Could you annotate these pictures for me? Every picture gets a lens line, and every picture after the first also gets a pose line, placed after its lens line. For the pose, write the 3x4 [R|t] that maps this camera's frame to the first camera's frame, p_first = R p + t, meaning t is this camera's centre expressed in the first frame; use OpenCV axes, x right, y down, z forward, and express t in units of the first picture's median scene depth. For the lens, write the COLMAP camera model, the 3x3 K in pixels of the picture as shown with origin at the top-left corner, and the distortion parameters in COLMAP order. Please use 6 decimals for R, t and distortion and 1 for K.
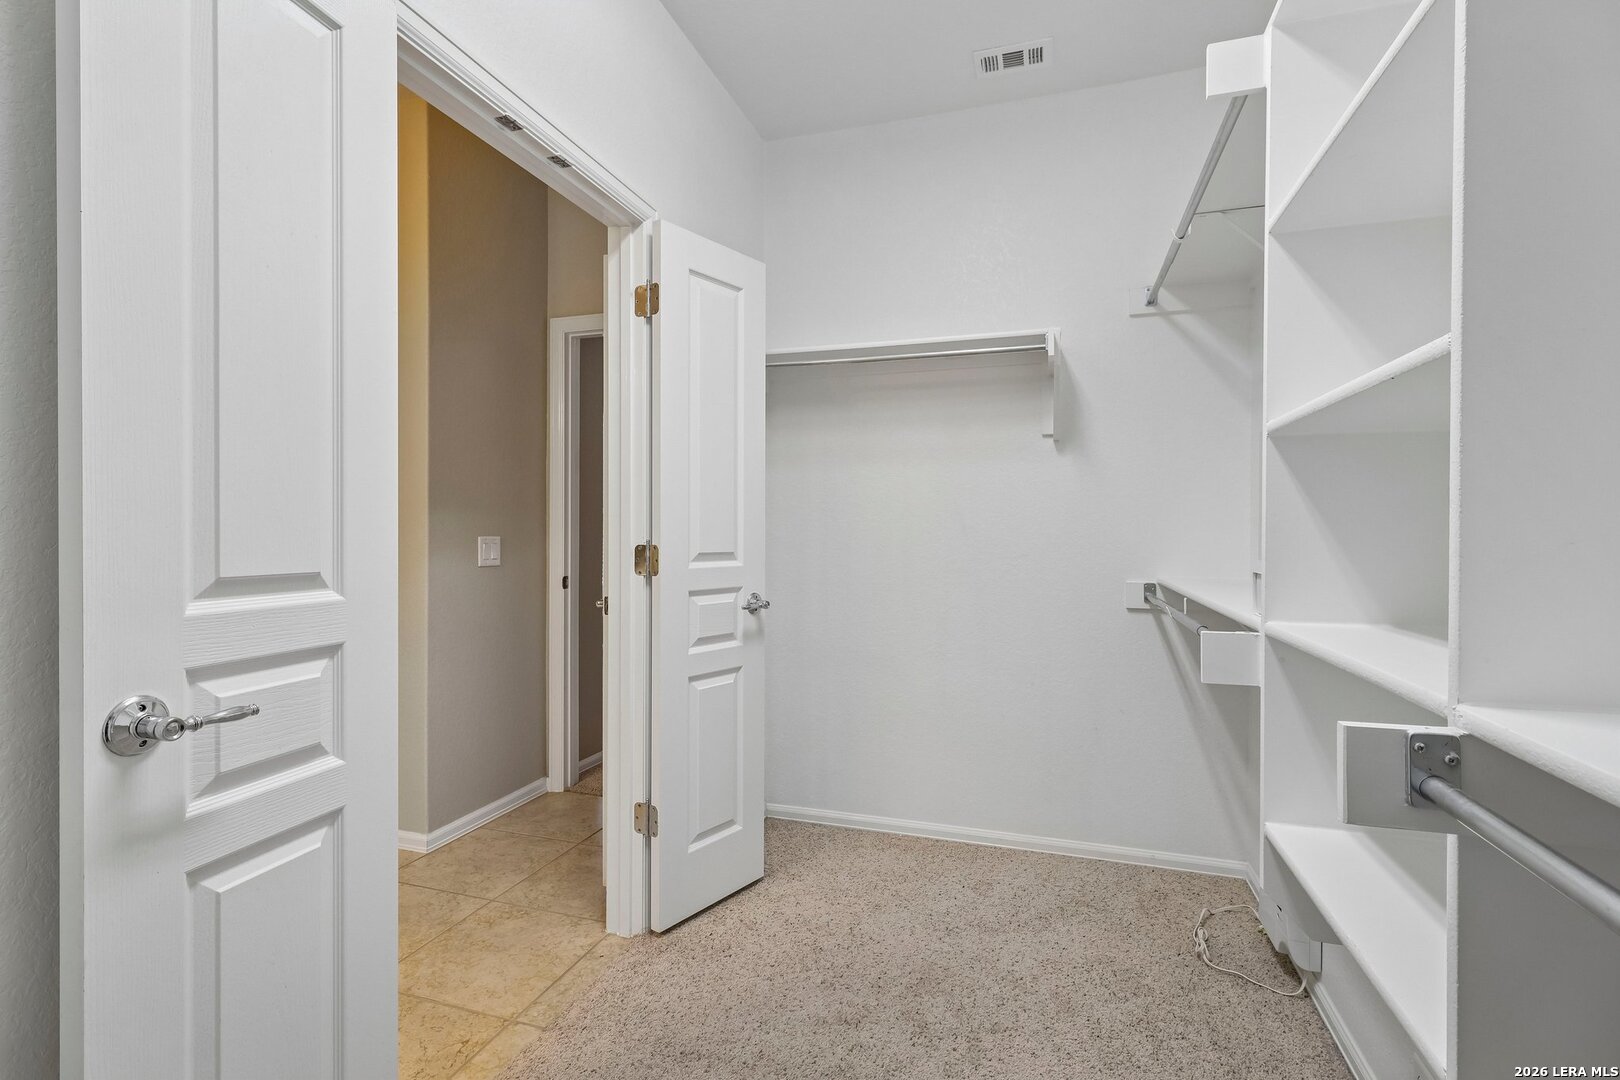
lens RADIAL K [[748.4, 0, 807.3], [0, 748.4, 537.3], [0, 0, 1]] dist [0.001983, -0.000115]
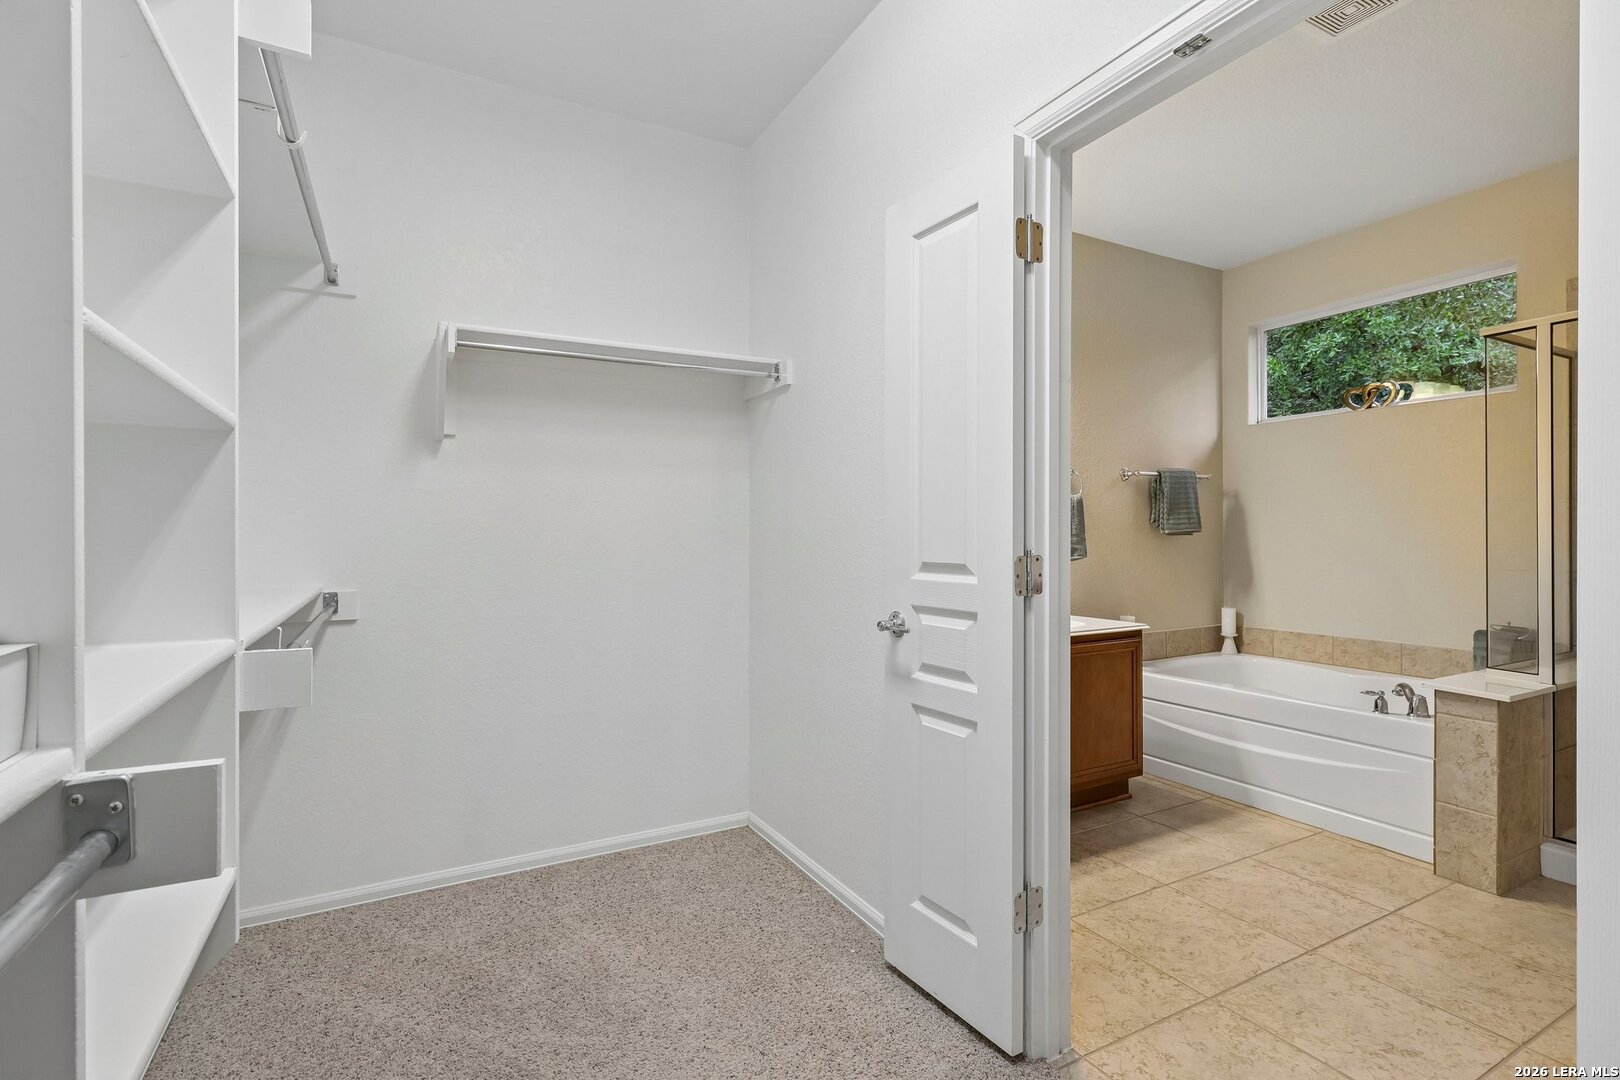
lens RADIAL K [[748.4, 0, 807.3], [0, 748.4, 537.3], [0, 0, 1]] dist [0.001983, -0.000115]
pose [[-0.710148, -0.009851, -0.703983, 0.796048], [-0.013848, 0.999904, -0.000023, -0.006335], [0.703916, 0.009732, -0.710216, 2.154014]]
